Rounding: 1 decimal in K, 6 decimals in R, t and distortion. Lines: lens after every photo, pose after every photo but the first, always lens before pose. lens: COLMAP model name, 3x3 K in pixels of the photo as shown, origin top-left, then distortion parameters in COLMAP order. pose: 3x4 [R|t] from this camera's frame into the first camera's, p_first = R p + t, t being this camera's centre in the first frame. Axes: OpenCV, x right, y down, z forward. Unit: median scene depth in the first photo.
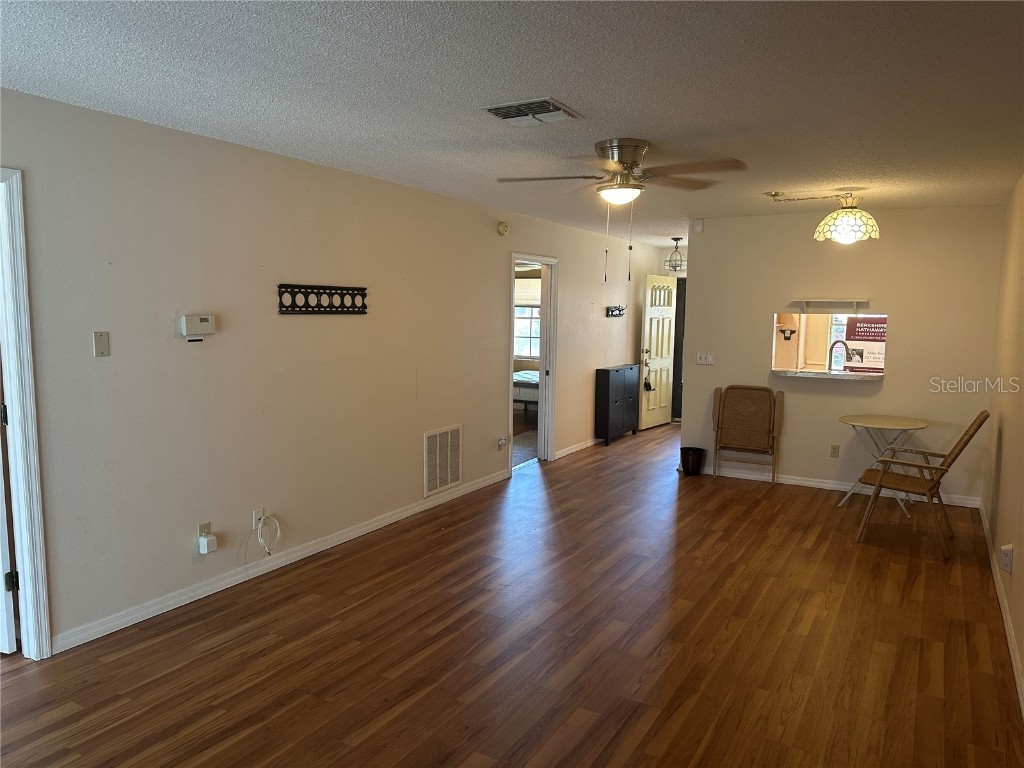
lens RADIAL K [[712.4, 0, 507.0], [0, 712.4, 387.0], [0, 0, 1]] dist [0.144245, -0.205981]
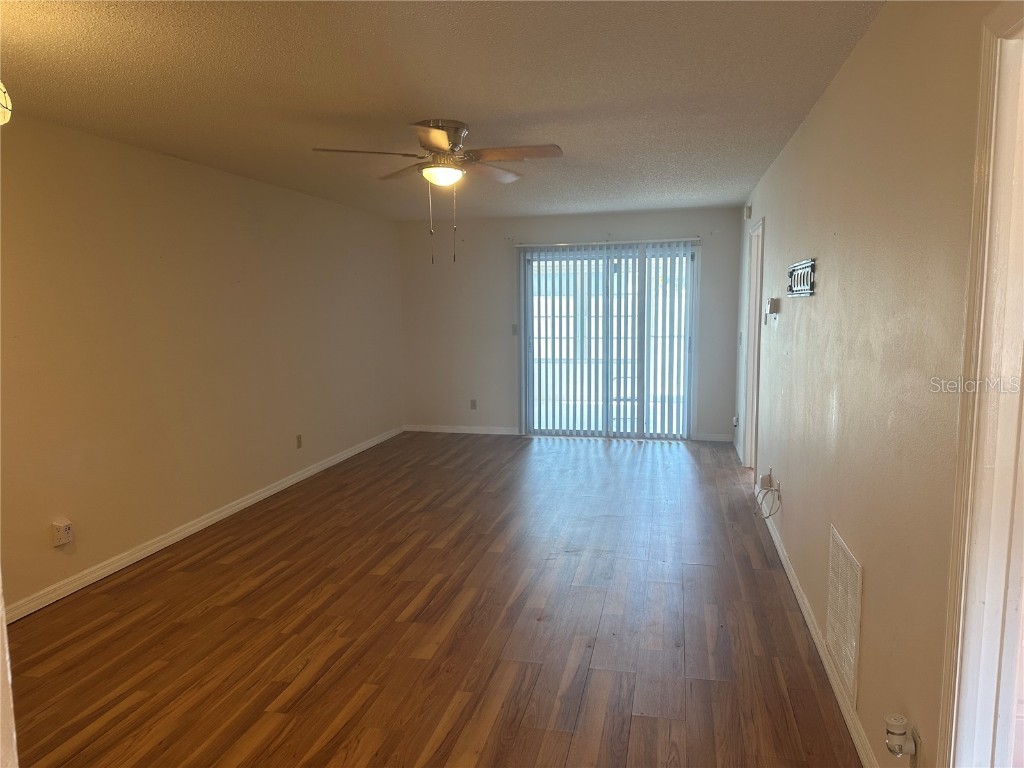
lens RADIAL K [[712.4, 0, 507.0], [0, 712.4, 387.0], [0, 0, 1]] dist [0.144245, -0.205981]
pose [[-0.952994, 0.038590, -0.300523, 0.345200], [-0.029013, 0.975676, 0.217290, -0.177647], [0.301598, 0.215795, -0.928693, 1.825461]]
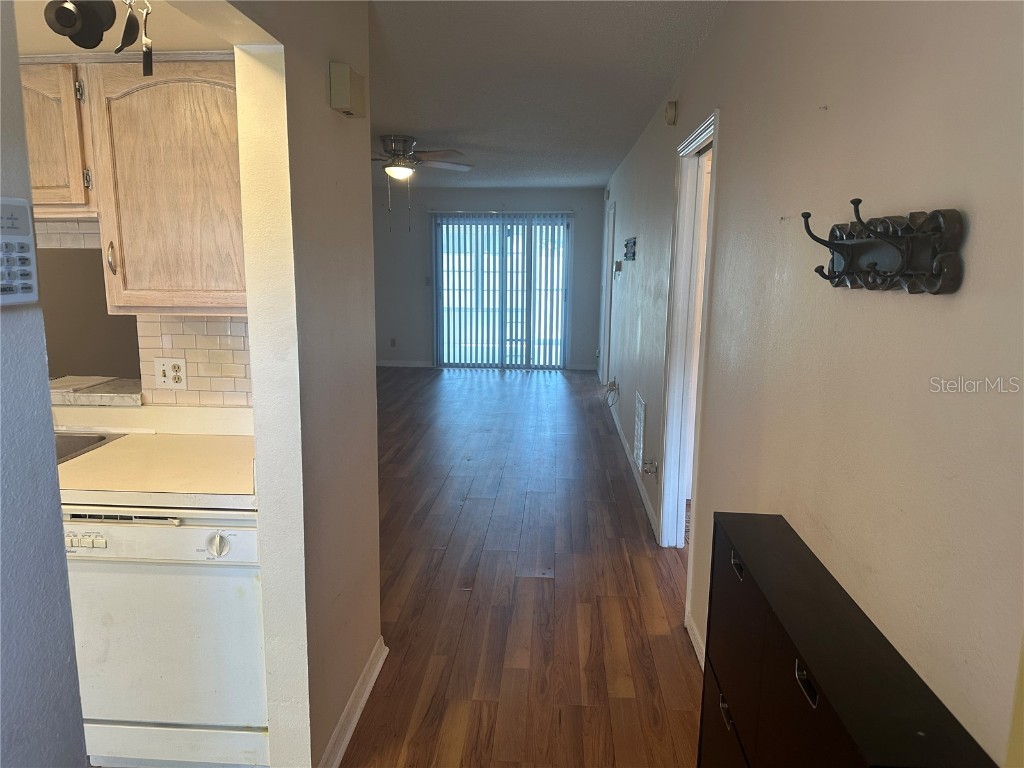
lens RADIAL K [[712.4, 0, 507.0], [0, 712.4, 387.0], [0, 0, 1]] dist [0.144245, -0.205981]
pose [[-0.892606, 0.064456, -0.446206, 0.580661], [-0.064915, 0.961039, 0.268683, -0.225715], [0.446139, 0.268794, -0.853645, 2.232592]]
